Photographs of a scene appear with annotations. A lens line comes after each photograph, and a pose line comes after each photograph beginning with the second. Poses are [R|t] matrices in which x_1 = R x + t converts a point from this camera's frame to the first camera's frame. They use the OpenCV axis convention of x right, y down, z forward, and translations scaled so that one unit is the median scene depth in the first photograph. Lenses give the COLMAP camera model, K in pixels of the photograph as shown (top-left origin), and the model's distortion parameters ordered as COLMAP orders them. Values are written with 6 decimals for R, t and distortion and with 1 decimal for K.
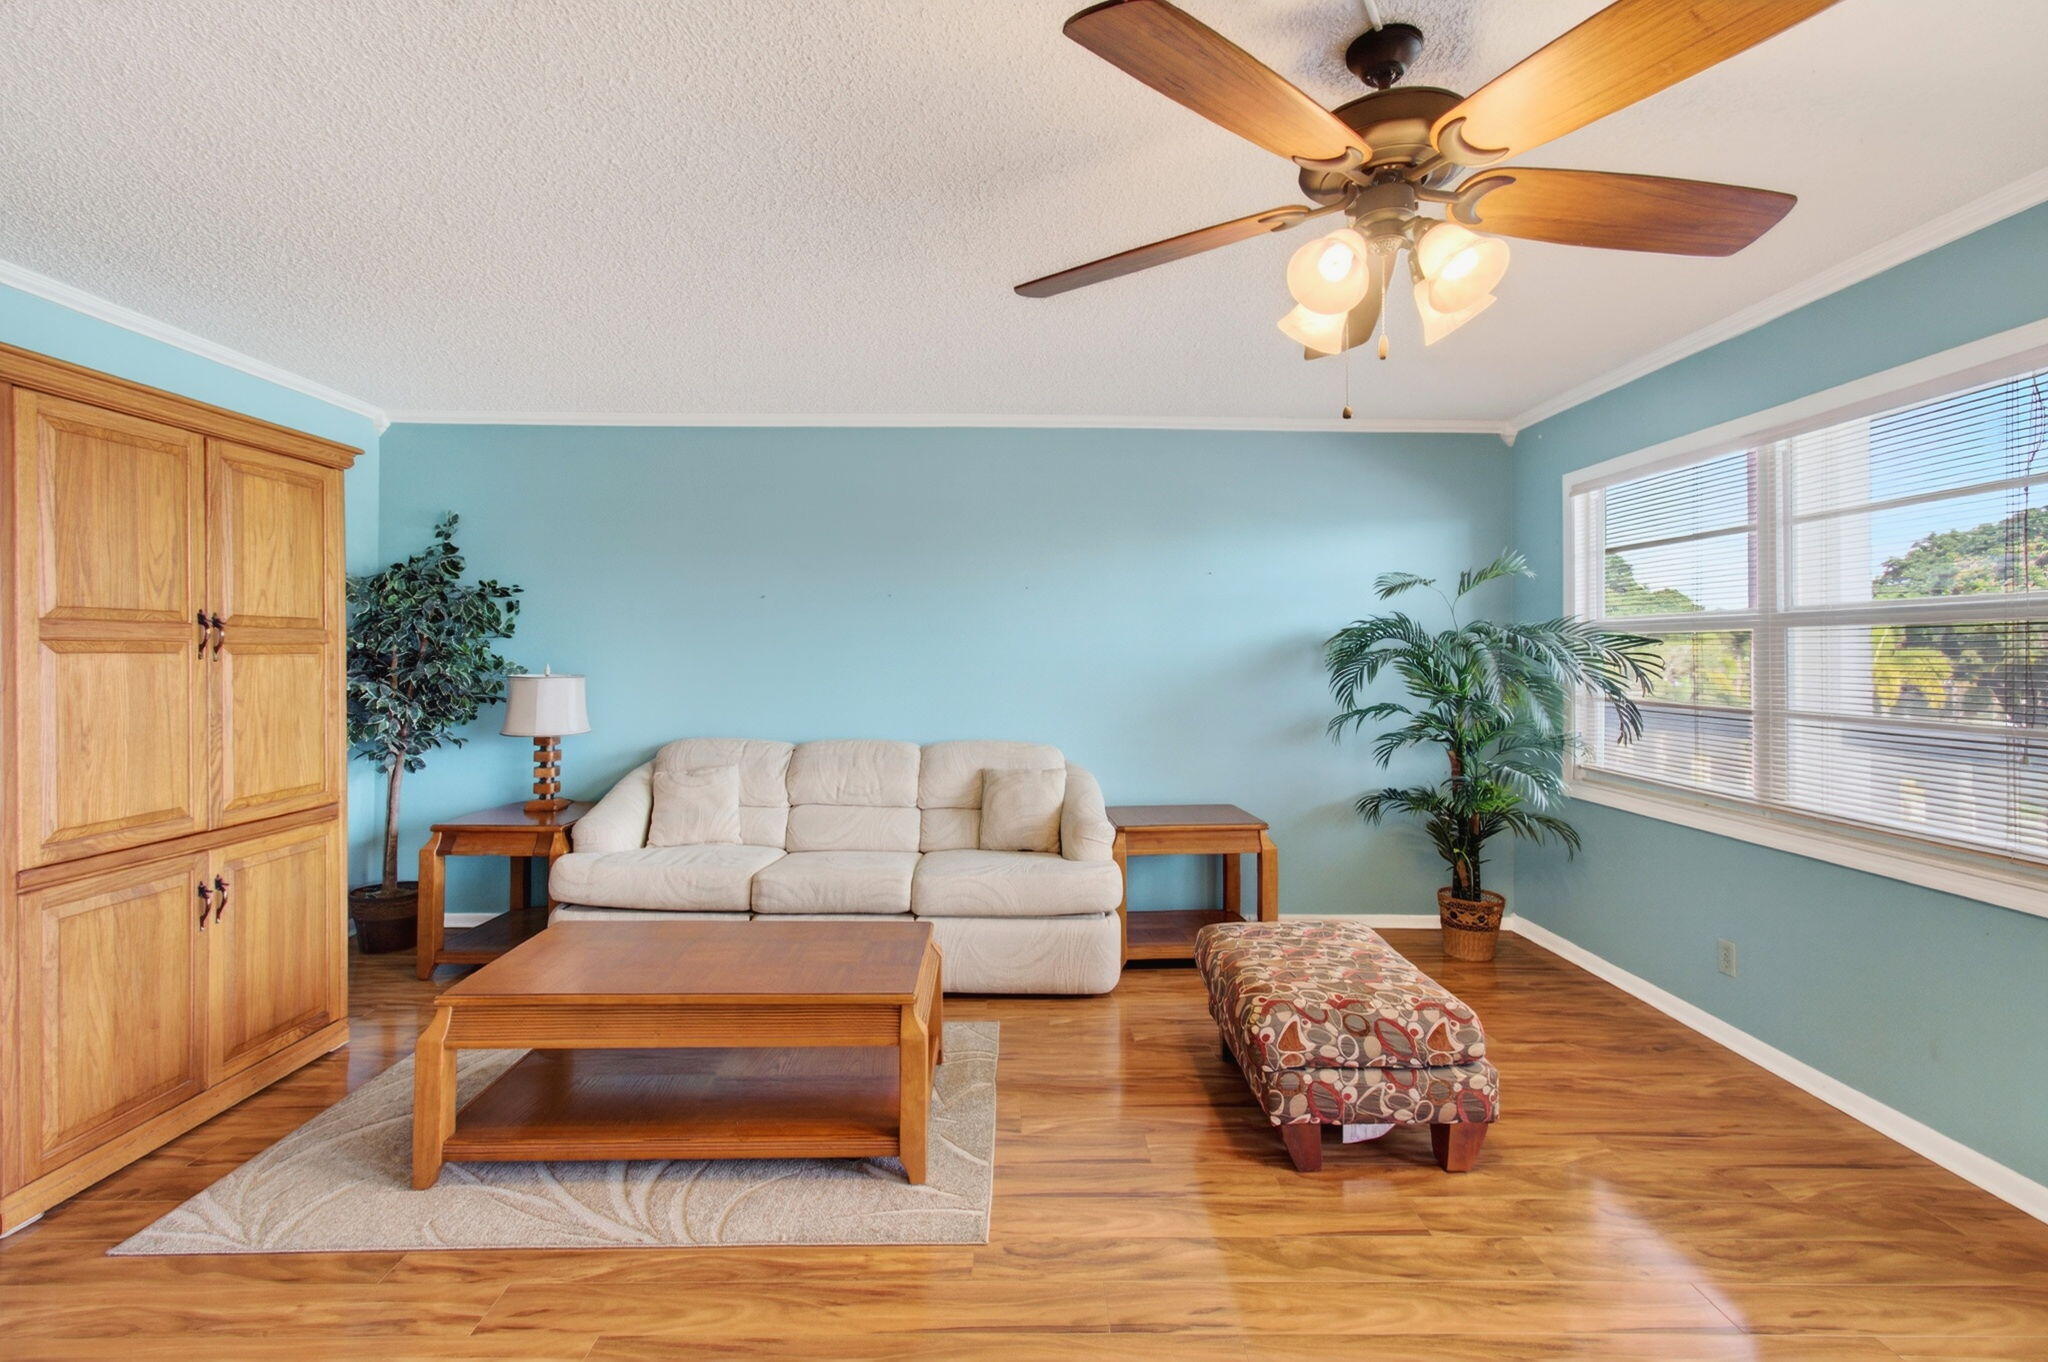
lens RADIAL K [[906.9, 0, 1025.8], [0, 906.9, 649.3], [0, 0, 1]] dist [-0.007821, 0.003386]
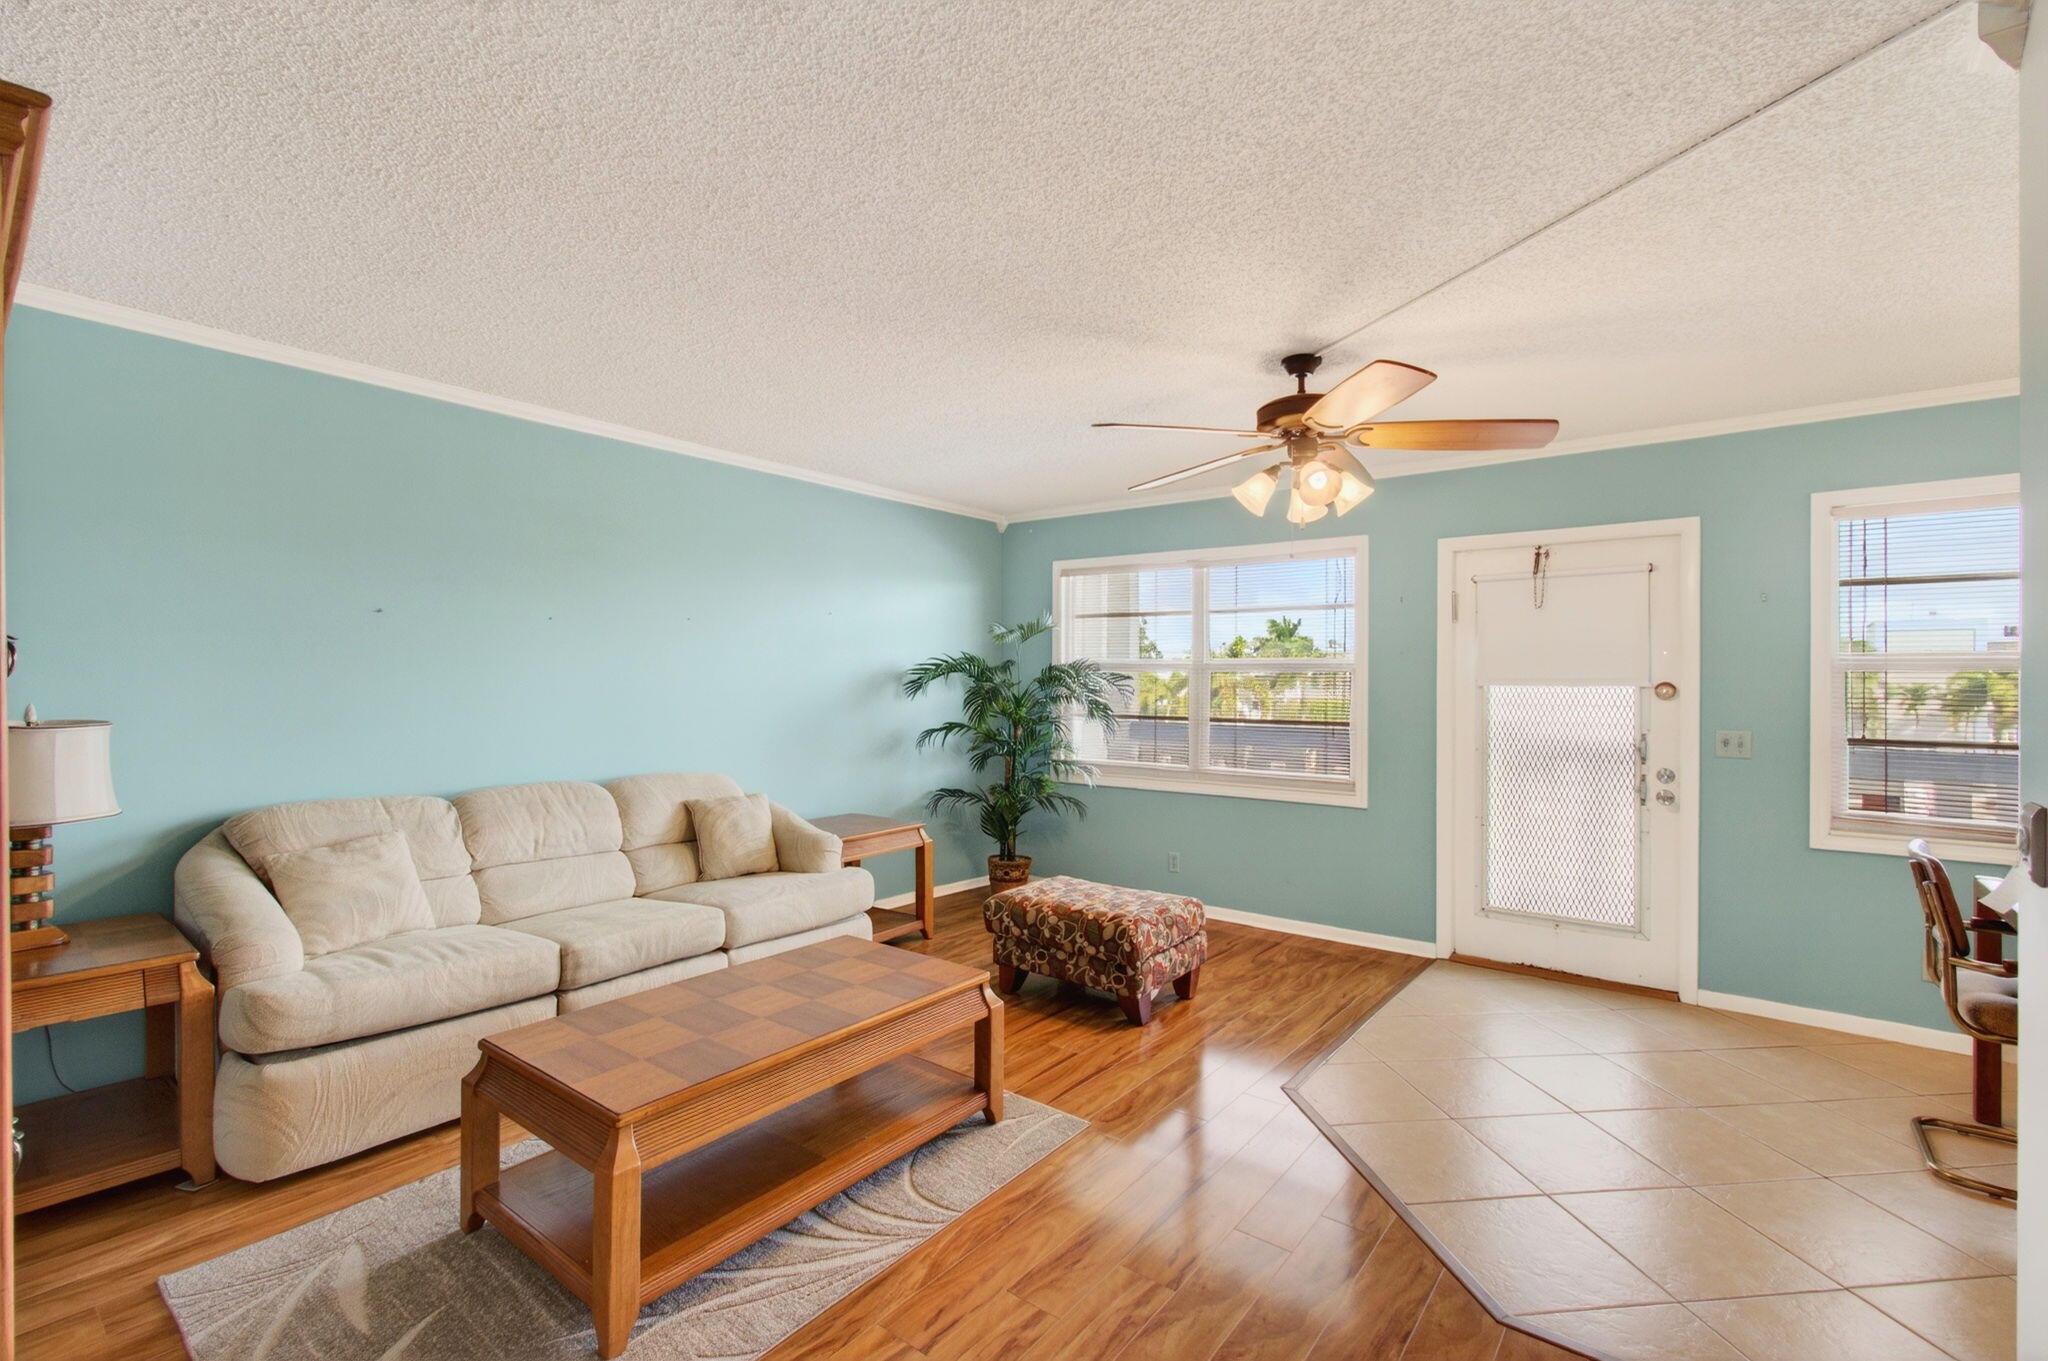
lens RADIAL K [[906.9, 0, 1022.1], [0, 906.9, 687.0], [0, 0, 1]] dist [-0.007821, 0.003386]
pose [[0.621302, -0.001815, 0.783569, -0.972975], [-0.015479, 0.999774, 0.014589, -0.016734], [-0.783419, -0.021193, 0.621133, 0.205232]]
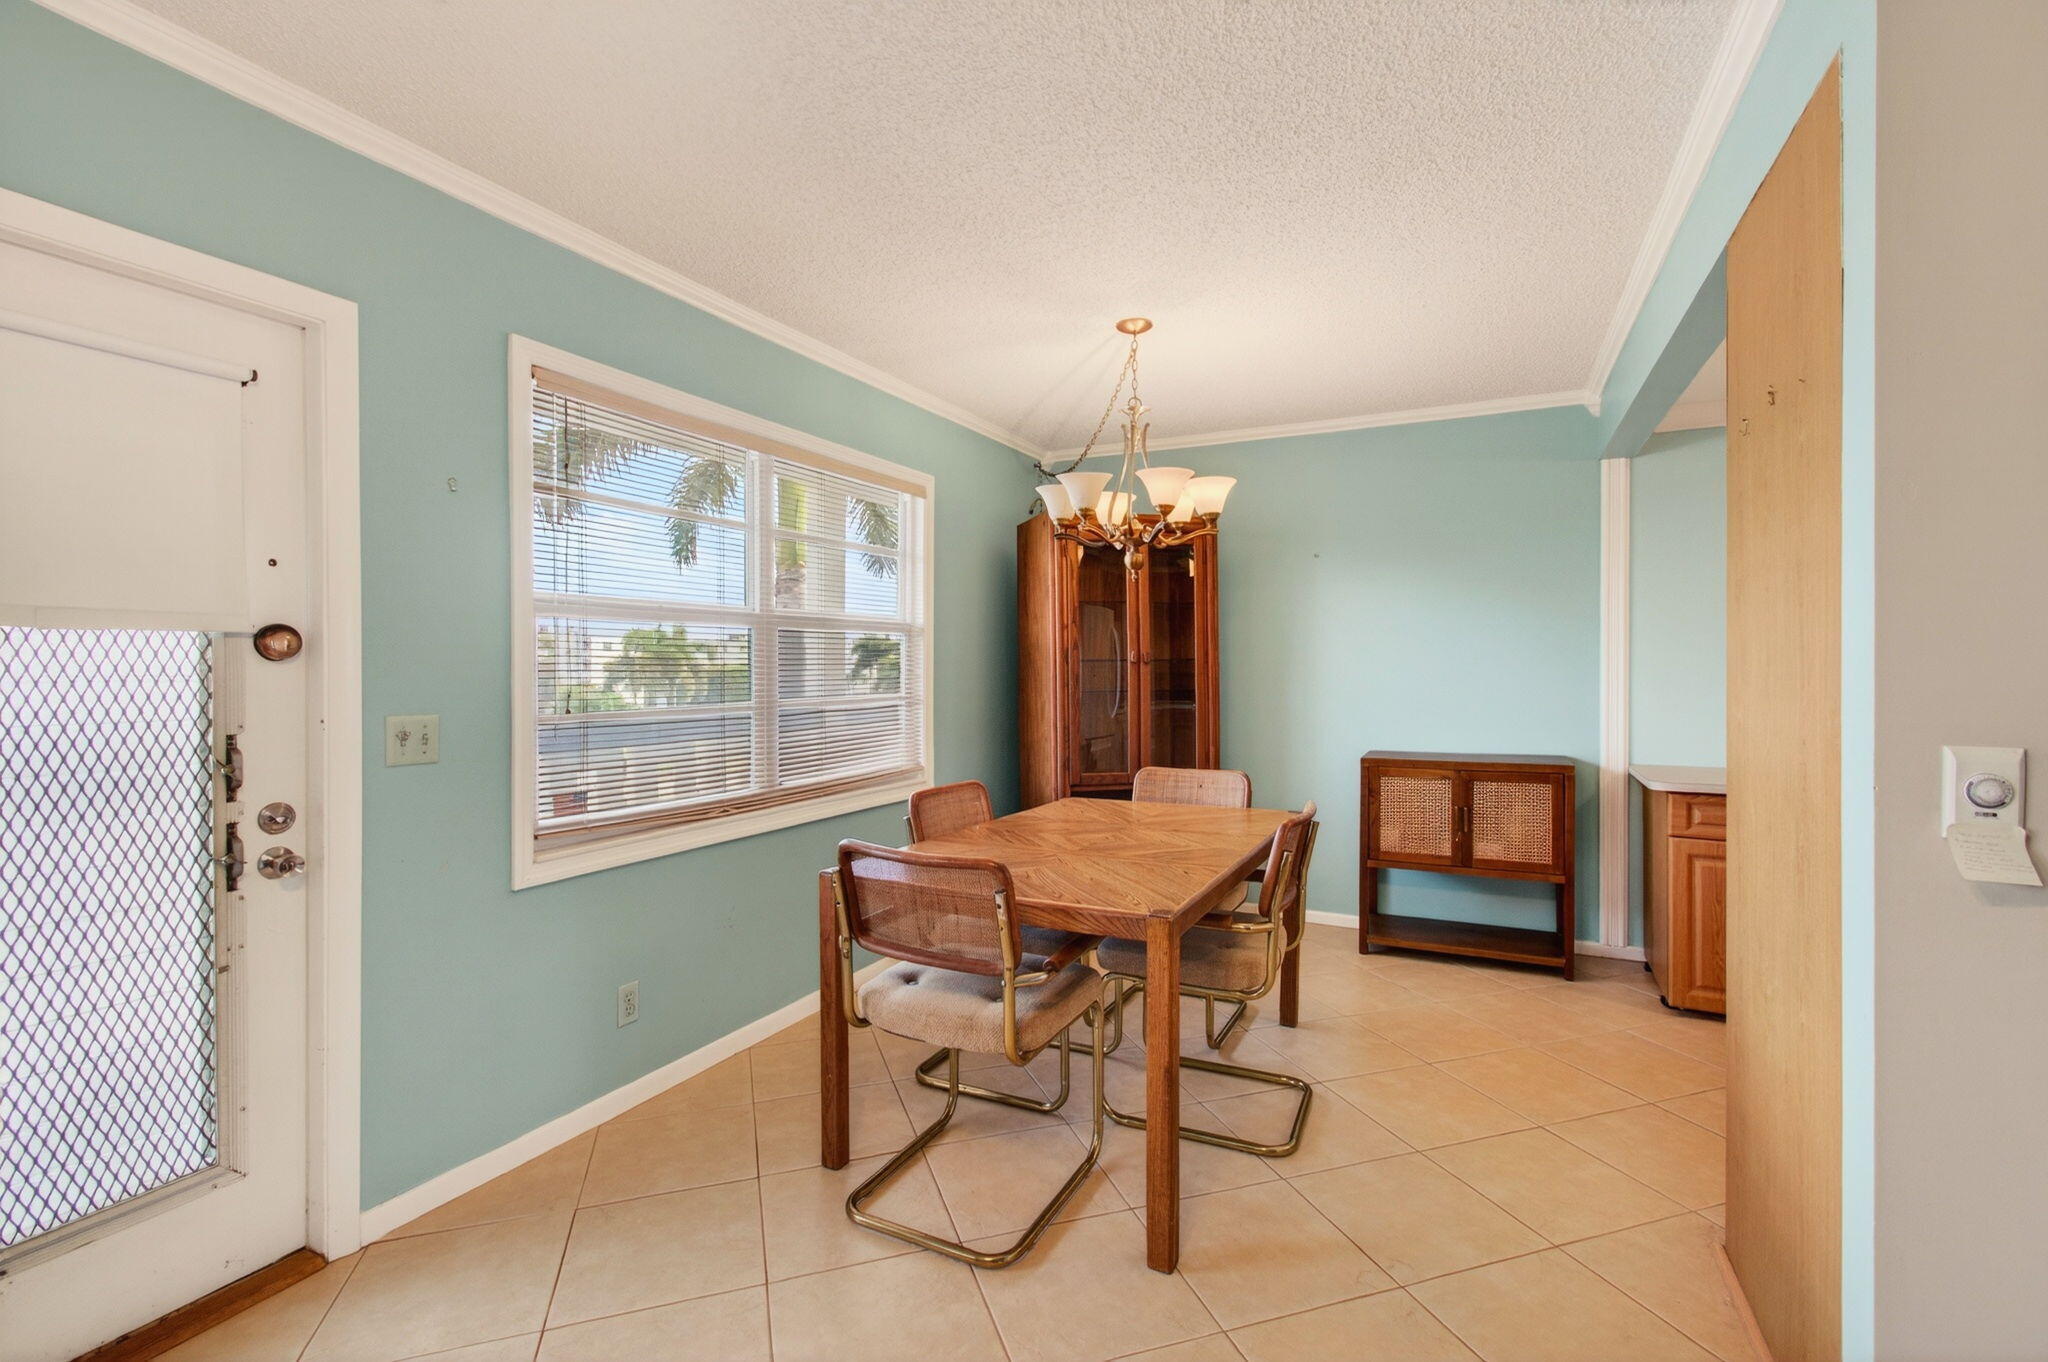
lens RADIAL K [[906.9, 0, 1021.6], [0, 906.9, 681.2], [0, 0, 1]] dist [-0.007821, 0.003386]
pose [[-0.893754, -0.009584, 0.448454, 0.087157], [-0.008730, 0.999954, 0.003972, 0.020806], [-0.448472, -0.000365, -0.893797, 0.717719]]
